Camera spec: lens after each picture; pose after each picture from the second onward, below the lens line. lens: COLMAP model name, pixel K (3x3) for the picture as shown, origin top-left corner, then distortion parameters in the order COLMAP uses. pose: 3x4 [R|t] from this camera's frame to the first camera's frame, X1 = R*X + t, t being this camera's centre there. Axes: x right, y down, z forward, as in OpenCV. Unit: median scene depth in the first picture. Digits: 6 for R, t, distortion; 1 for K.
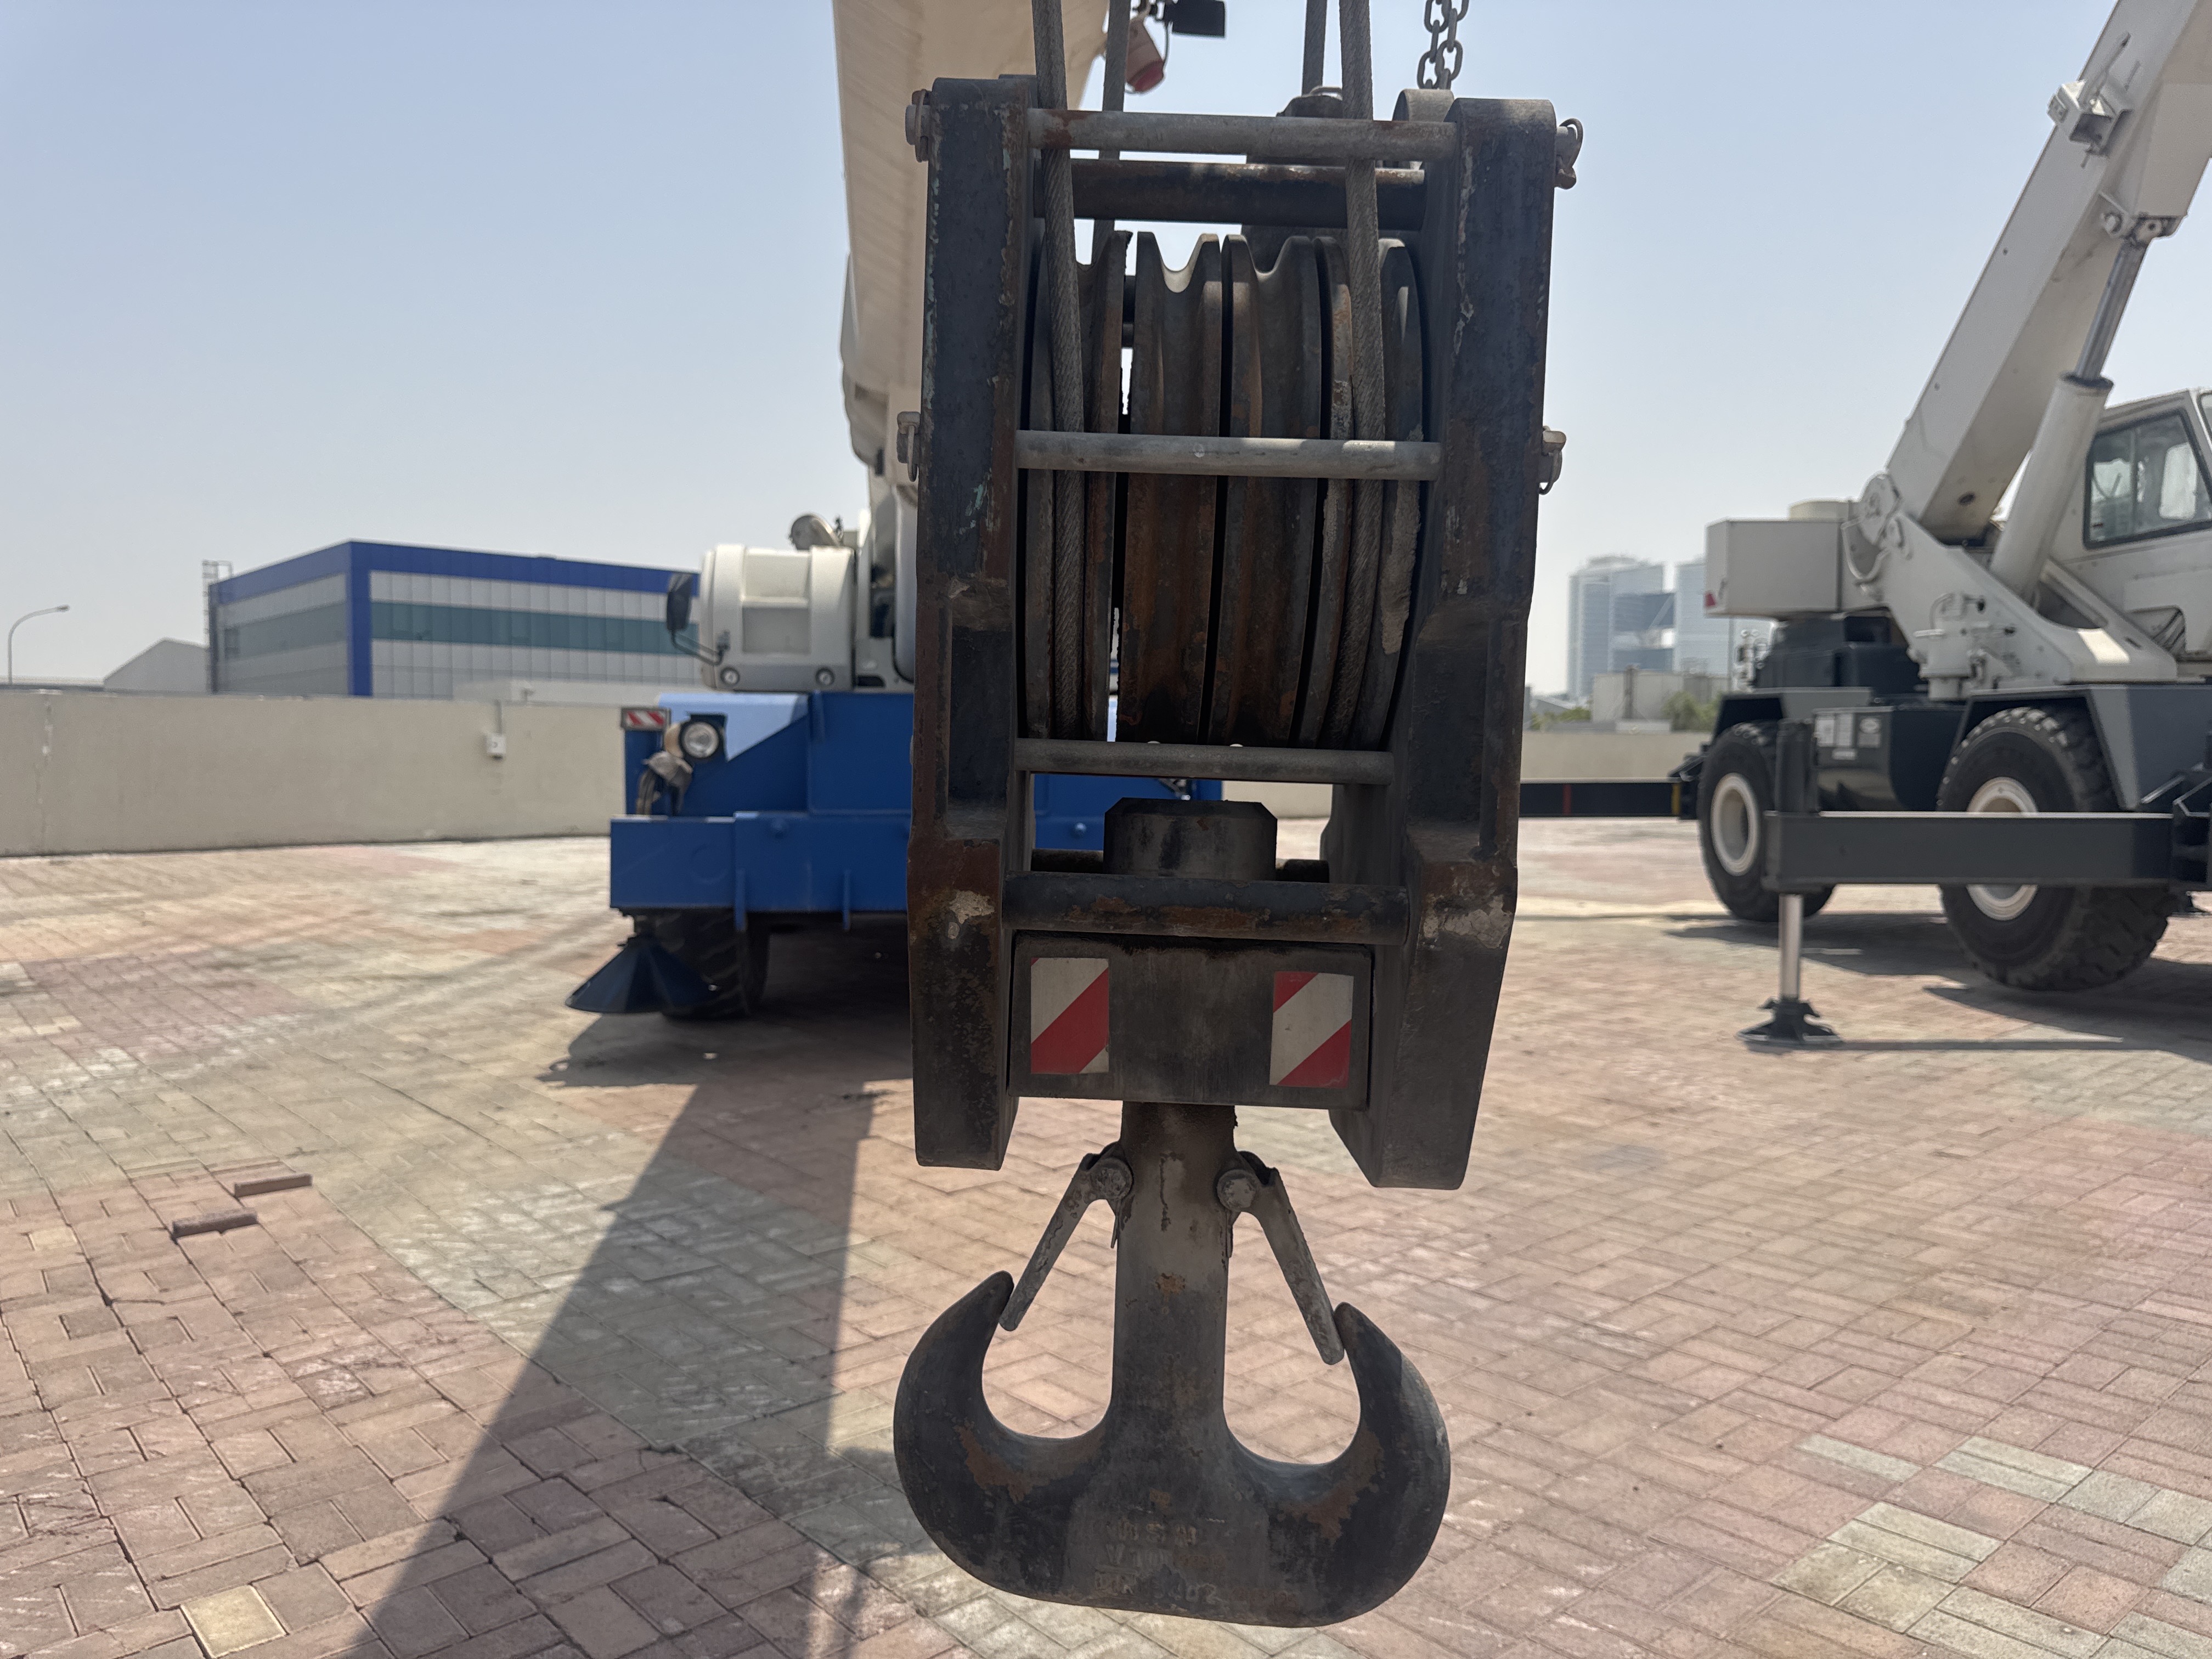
lens RADIAL K [[1580.3, 0, 1087.7], [0, 1580.3, 841.4], [0, 0, 1]] dist [0.054257, -0.089373]
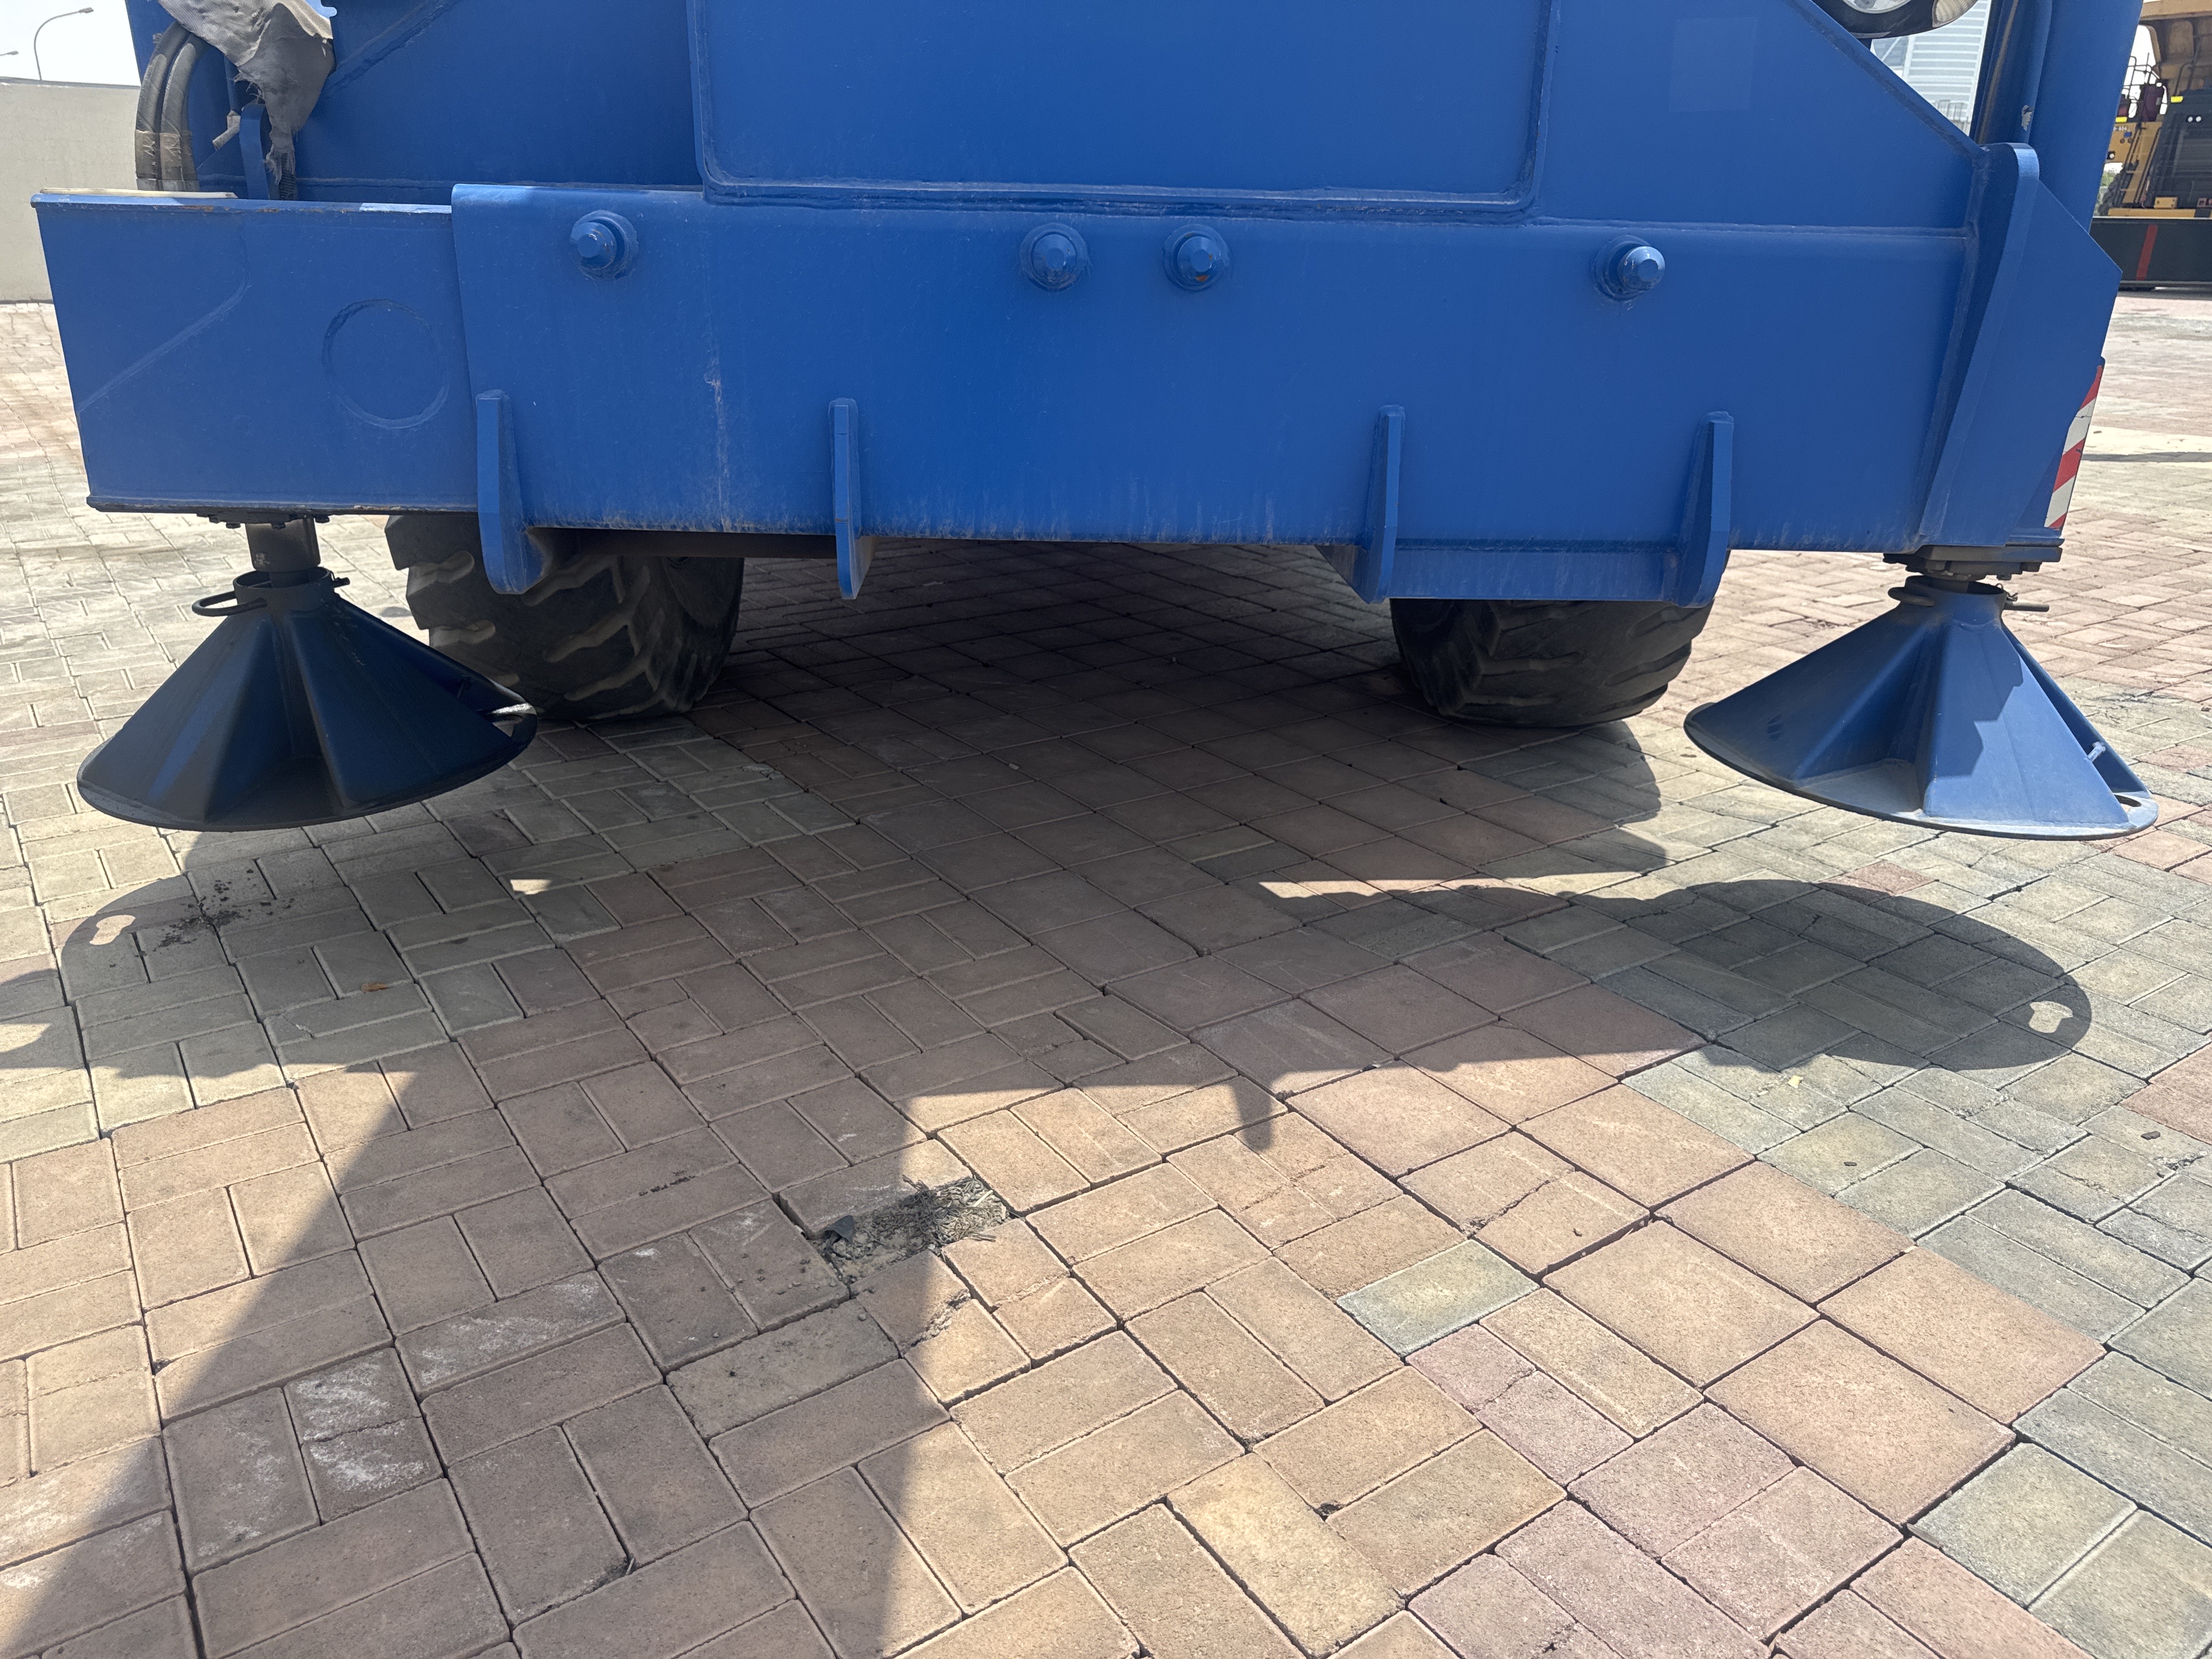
lens RADIAL K [[1580.3, 0, 1087.7], [0, 1580.3, 841.4], [0, 0, 1]] dist [0.054257, -0.089373]
pose [[0.996622, 0.041546, -0.070837, -0.083453], [-0.016744, 0.947271, 0.319996, 0.000933], [0.080396, -0.317729, 0.944767, 0.701659]]
